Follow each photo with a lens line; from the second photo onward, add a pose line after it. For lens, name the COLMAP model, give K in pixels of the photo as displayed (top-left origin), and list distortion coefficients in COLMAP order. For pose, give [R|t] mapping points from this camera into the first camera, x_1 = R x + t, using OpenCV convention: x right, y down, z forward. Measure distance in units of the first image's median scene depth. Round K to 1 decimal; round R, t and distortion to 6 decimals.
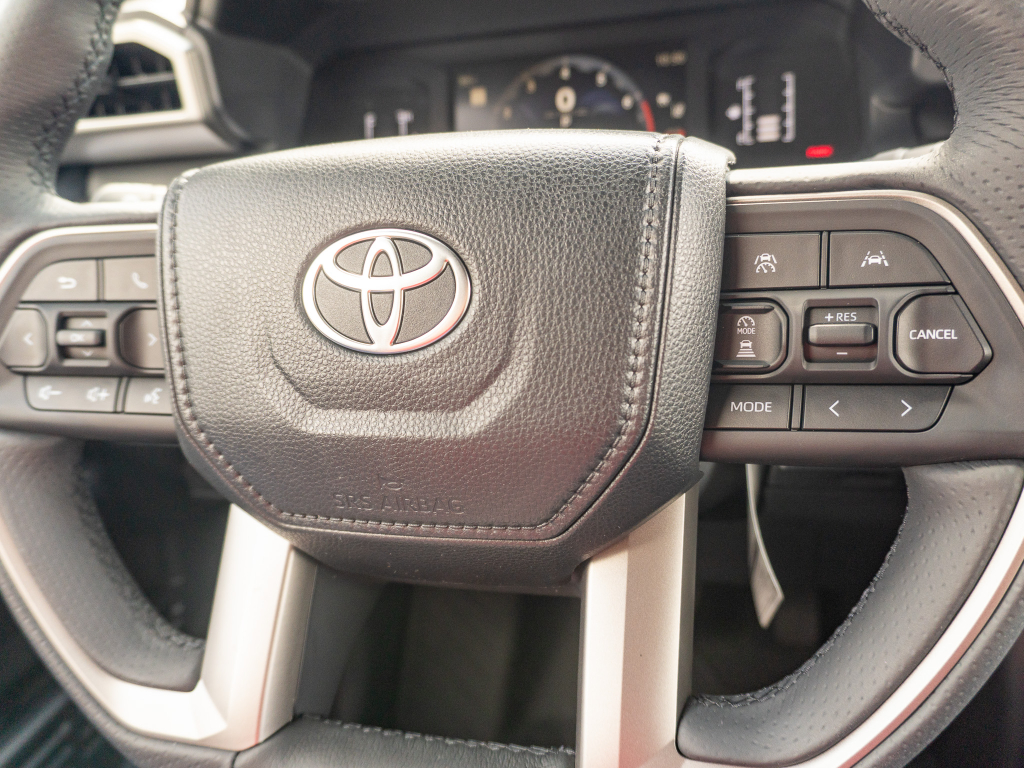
lens RADIAL K [[784.7, 0, 538.3], [0, 784.7, 391.8], [0, 0, 1]] dist [-0.003044, -0.015155]
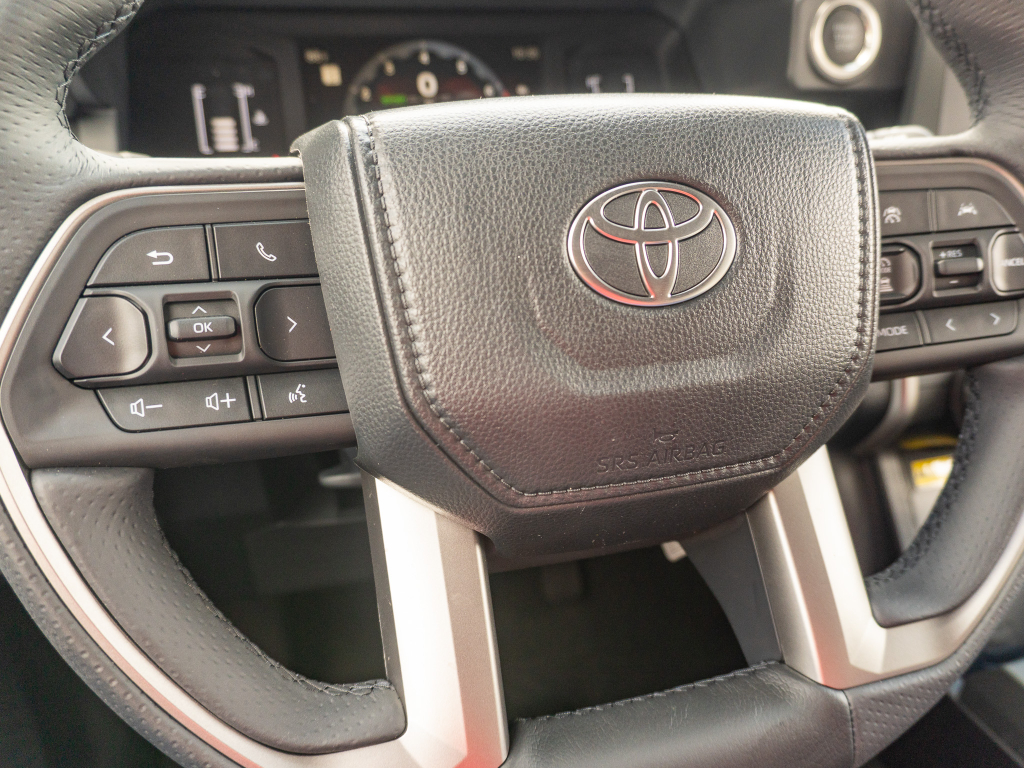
lens RADIAL K [[784.7, 0, 515.2], [0, 784.7, 391.1], [0, 0, 1]] dist [-0.003044, -0.015155]
pose [[0.862824, -0.112084, 0.492922, -0.780075], [0.121326, 0.992523, 0.013314, 0.021882], [-0.490729, 0.048316, 0.869972, 0.203516]]
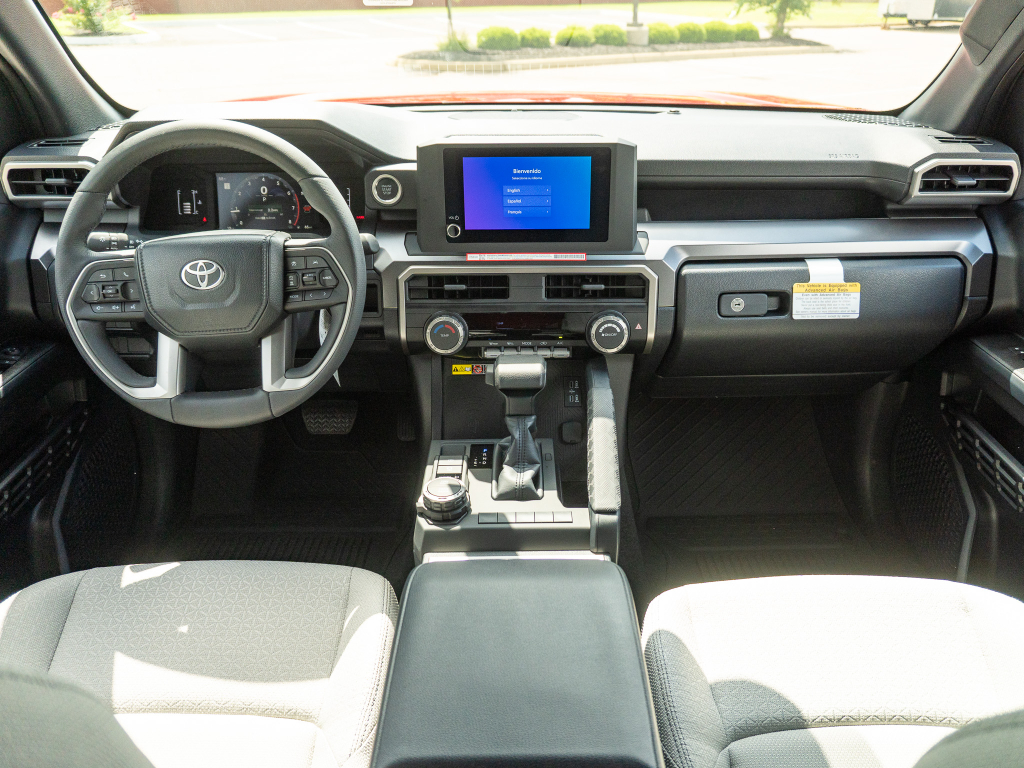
lens RADIAL K [[784.7, 0, 526.9], [0, 784.7, 385.9], [0, 0, 1]] dist [-0.003044, -0.015155]
pose [[0.960923, -0.091911, 0.261110, 0.300930], [0.076394, 0.994688, 0.068991, 0.286525], [-0.266064, -0.046348, 0.962840, -3.287013]]
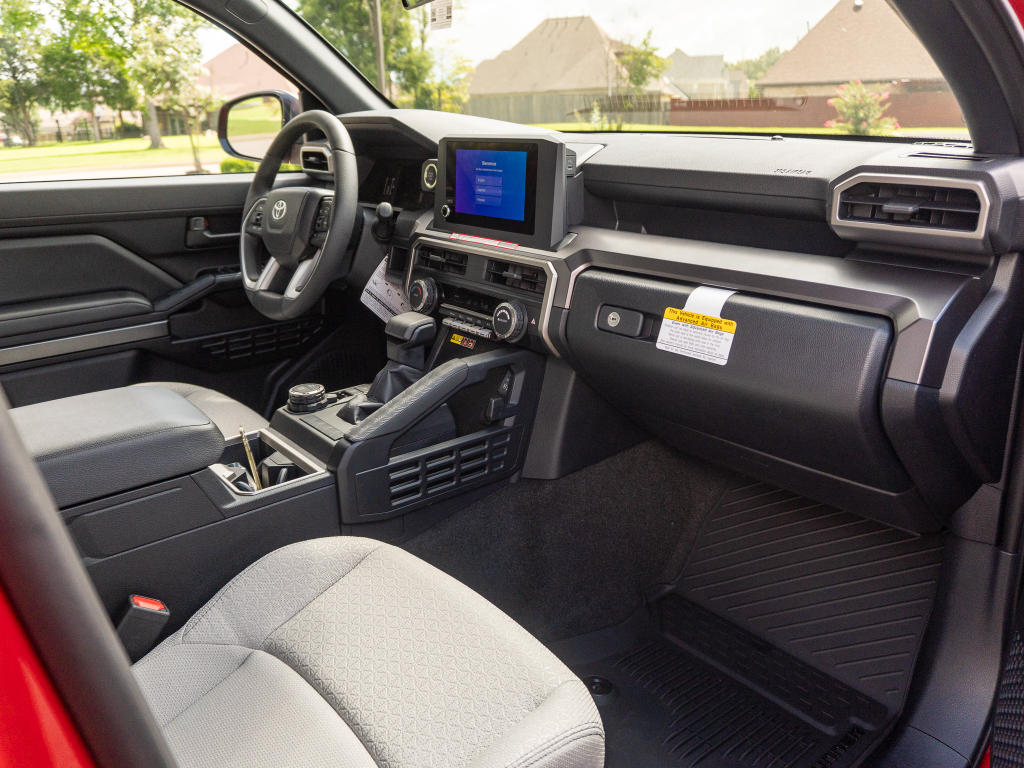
lens RADIAL K [[799.6, 0, 512.3], [0, 799.6, 377.5], [0, 0, 1]] dist [0.014350, -0.004329]
pose [[0.816681, 0.204621, -0.539595, 4.619967], [-0.236624, 0.971547, 0.010290, 0.606867], [0.526348, 0.119277, 0.841862, -2.983930]]
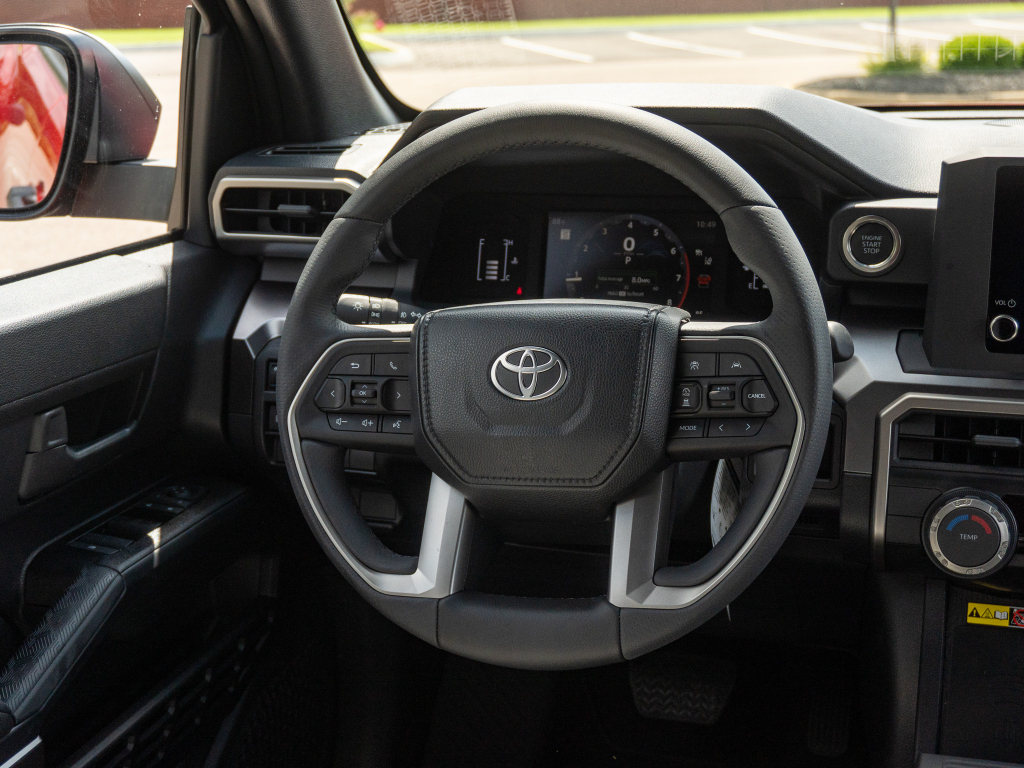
lens RADIAL K [[1437.6, 0, 535.8], [0, 1437.6, 401.9], [0, 0, 1]] dist [-0.013576, 0.000000]
pose [[0.999034, 0.025762, -0.035593, -0.020568], [-0.029936, 0.992054, -0.122200, 0.423929], [0.032162, 0.123148, 0.991867, -2.862194]]
